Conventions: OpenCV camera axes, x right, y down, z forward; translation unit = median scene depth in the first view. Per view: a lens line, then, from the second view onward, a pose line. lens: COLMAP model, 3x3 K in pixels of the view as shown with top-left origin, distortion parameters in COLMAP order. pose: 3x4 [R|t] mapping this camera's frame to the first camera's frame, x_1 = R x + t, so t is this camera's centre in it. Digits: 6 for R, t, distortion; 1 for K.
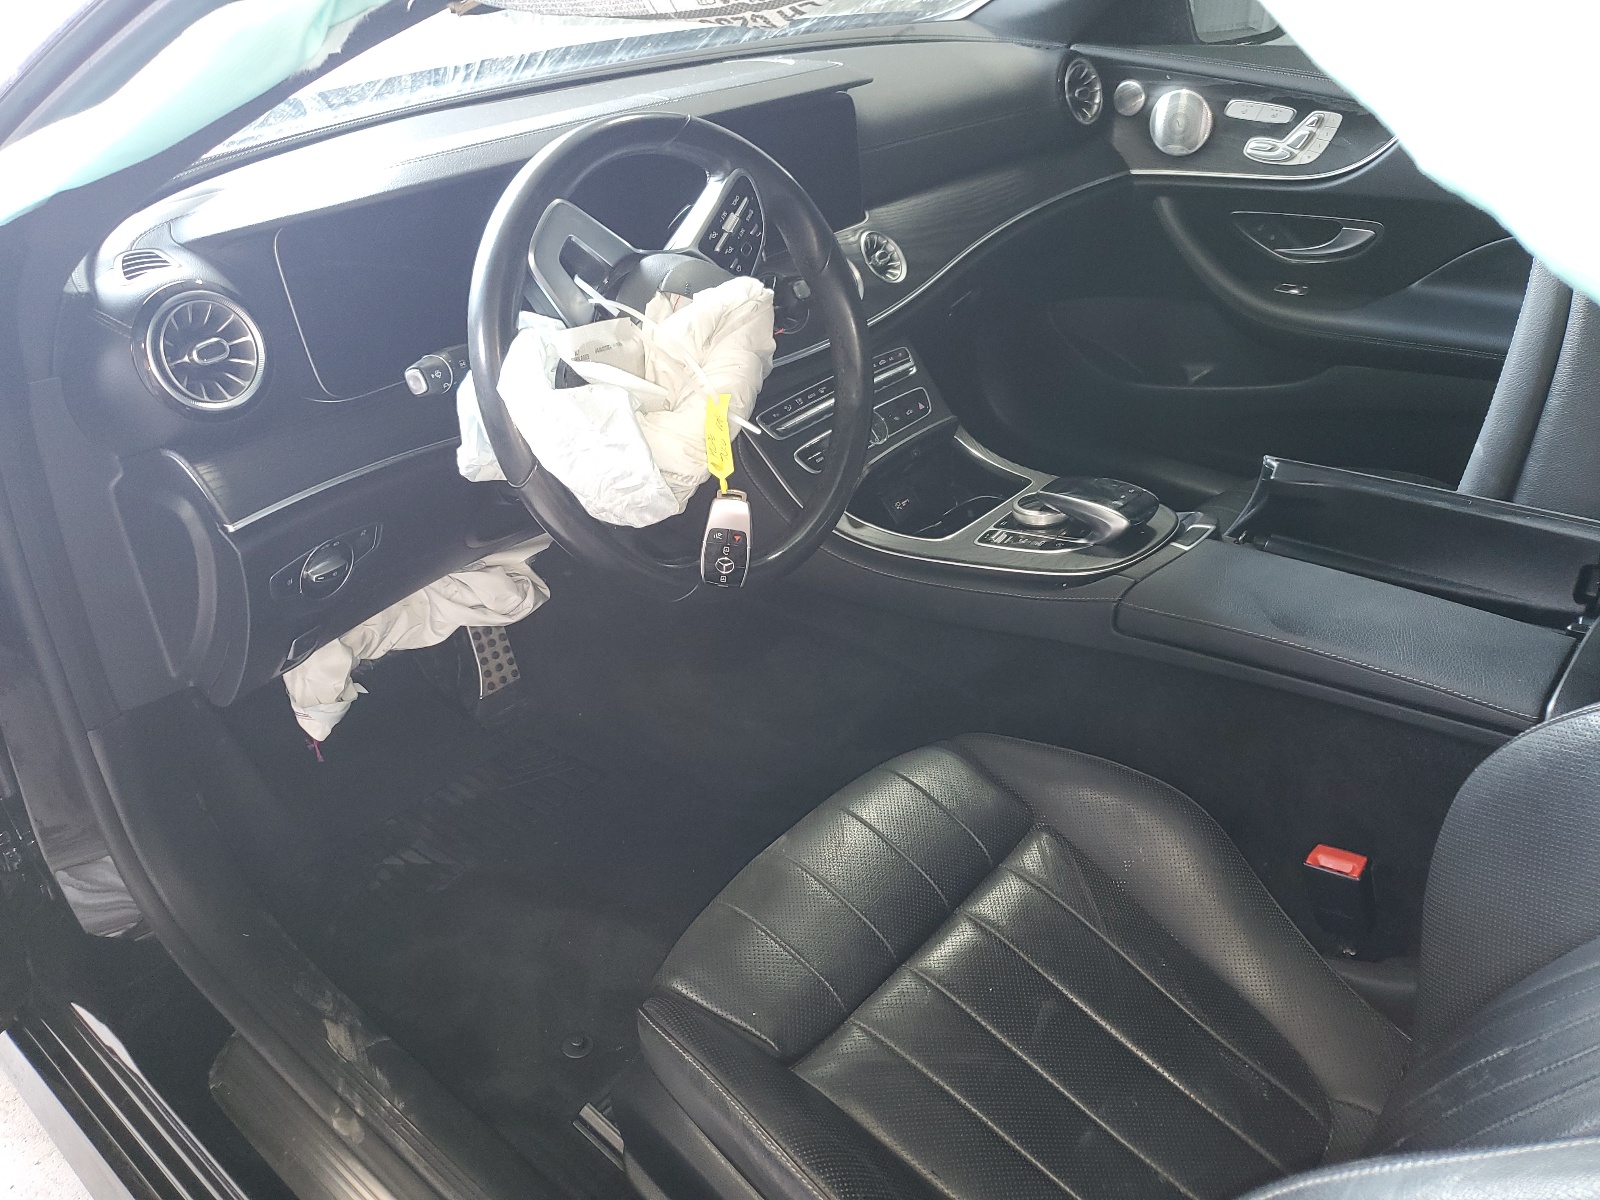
lens RADIAL K [[1226.4, 0, 800.0], [0, 1226.4, 600.0], [0, 0, 1]] dist [0.019776, -0.000412]
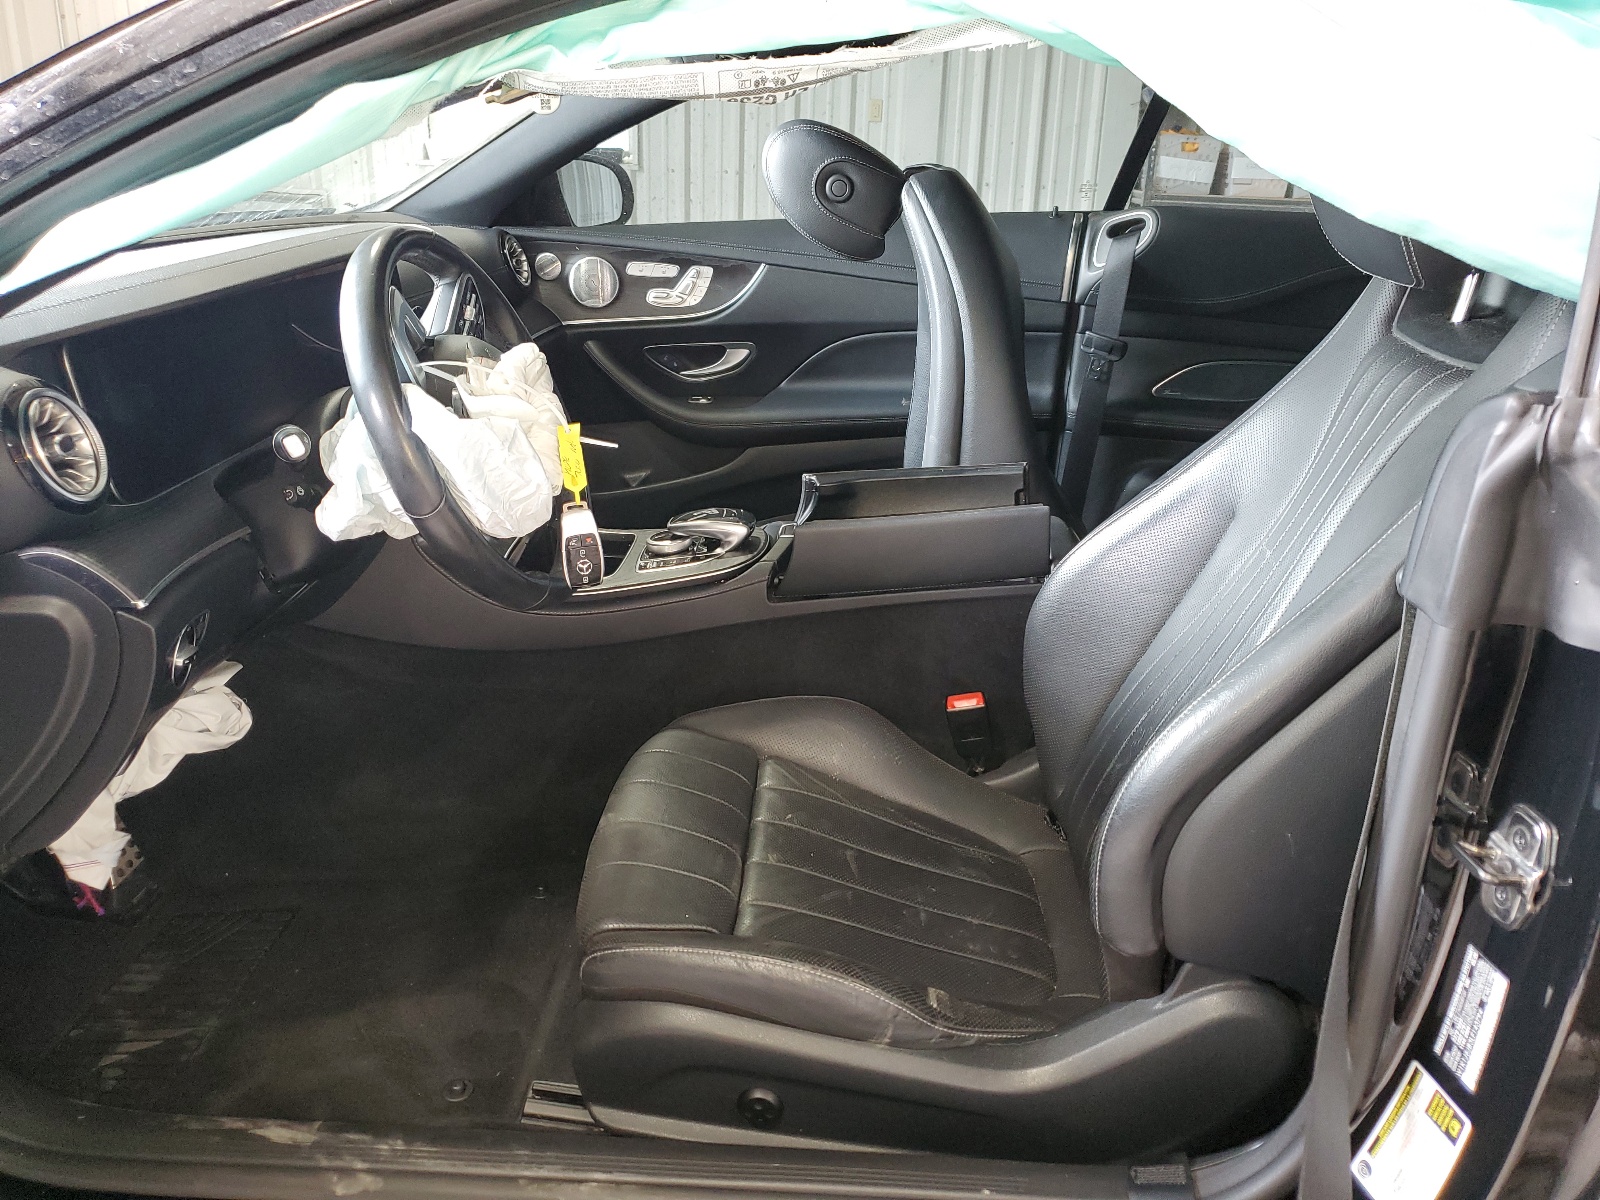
lens RADIAL K [[1190.2, 0, 800.0], [0, 1190.2, 600.0], [0, 0, 1]] dist [0.099500, -0.135093]
pose [[0.794230, -0.194992, 0.575480, -0.321168], [0.291630, 0.953222, -0.079499, 0.093352], [-0.533058, 0.230967, 0.813943, -0.053309]]
